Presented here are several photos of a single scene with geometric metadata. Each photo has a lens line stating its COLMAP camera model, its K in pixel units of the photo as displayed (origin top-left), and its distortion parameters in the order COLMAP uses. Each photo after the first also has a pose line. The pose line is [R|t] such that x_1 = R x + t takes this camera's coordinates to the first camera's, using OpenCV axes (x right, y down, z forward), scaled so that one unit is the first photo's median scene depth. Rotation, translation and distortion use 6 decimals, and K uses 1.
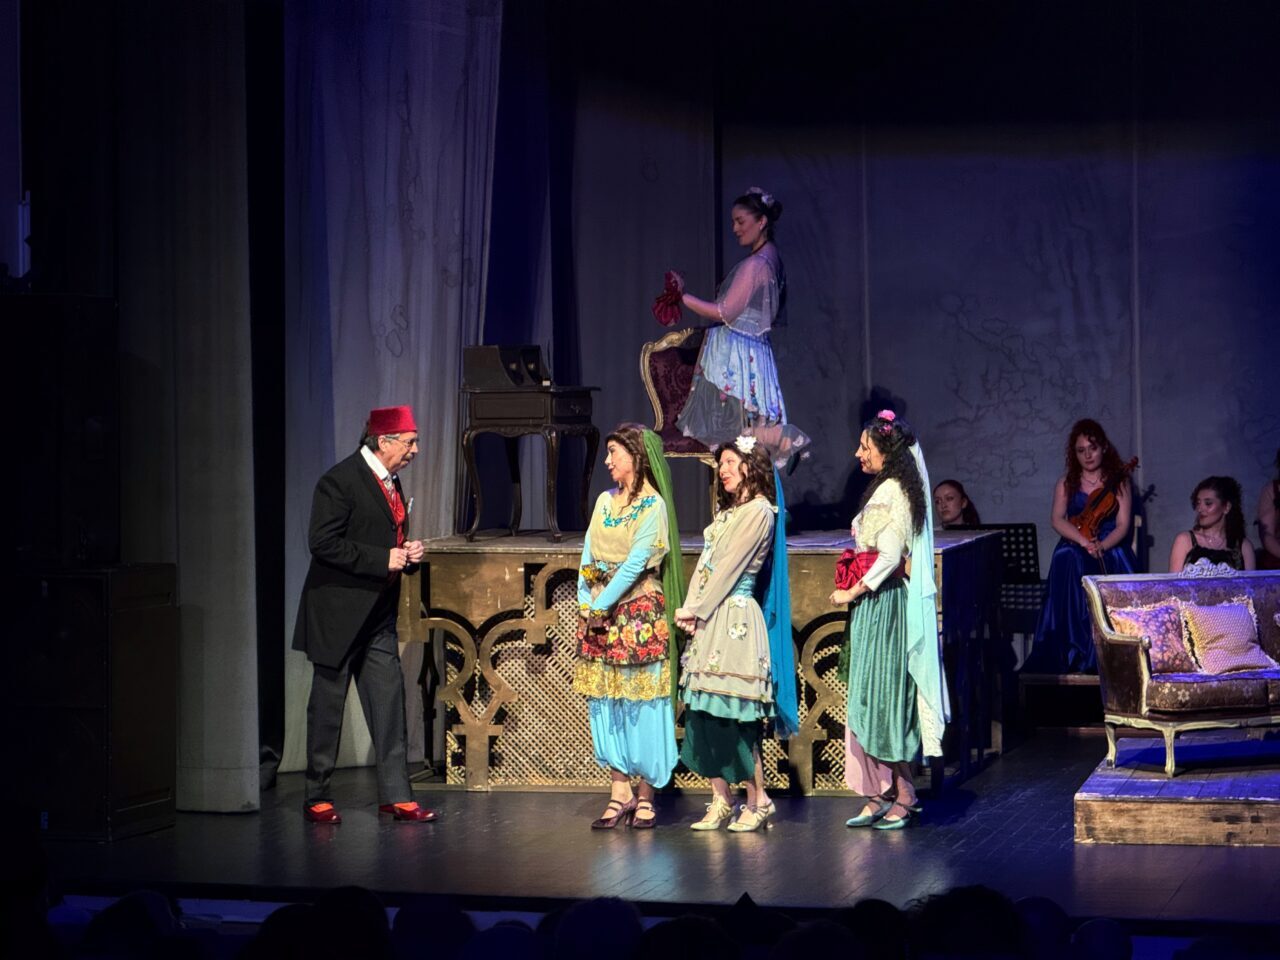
lens RADIAL K [[4438.9, 0, 639.8], [0, 4438.9, 594.4], [0, 0, 1]] dist [0.202174, 0.174935]
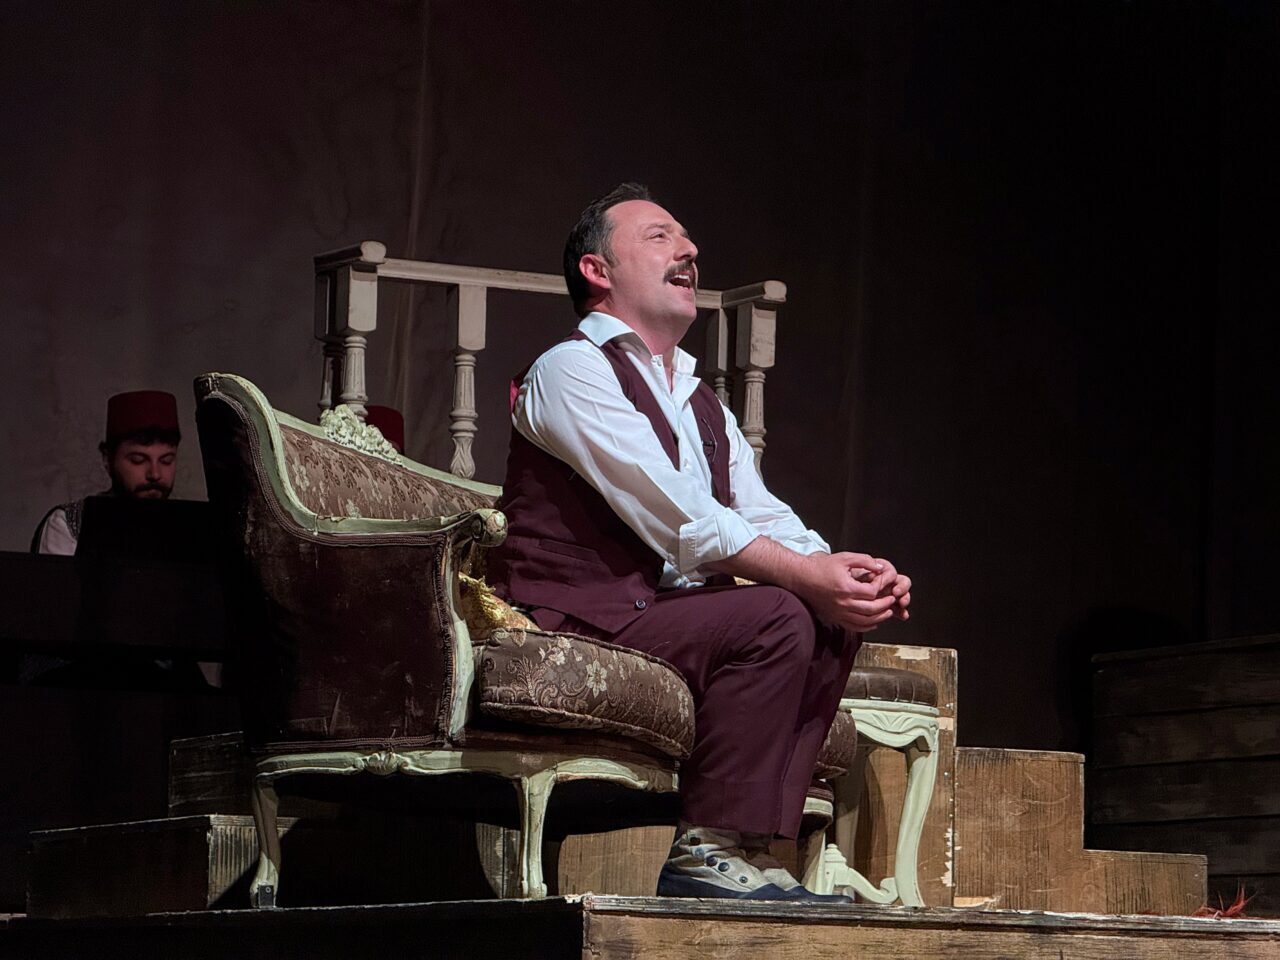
lens RADIAL K [[4528.8, 0, 621.5], [0, 4528.8, 489.7], [0, 0, 1]] dist [0.348154, -1.814701]
pose [[0.791673, 0.091943, 0.603987, -0.098283], [0.009419, 0.986657, -0.162541, 0.067213], [-0.610872, 0.134368, 0.780244, 0.712160]]
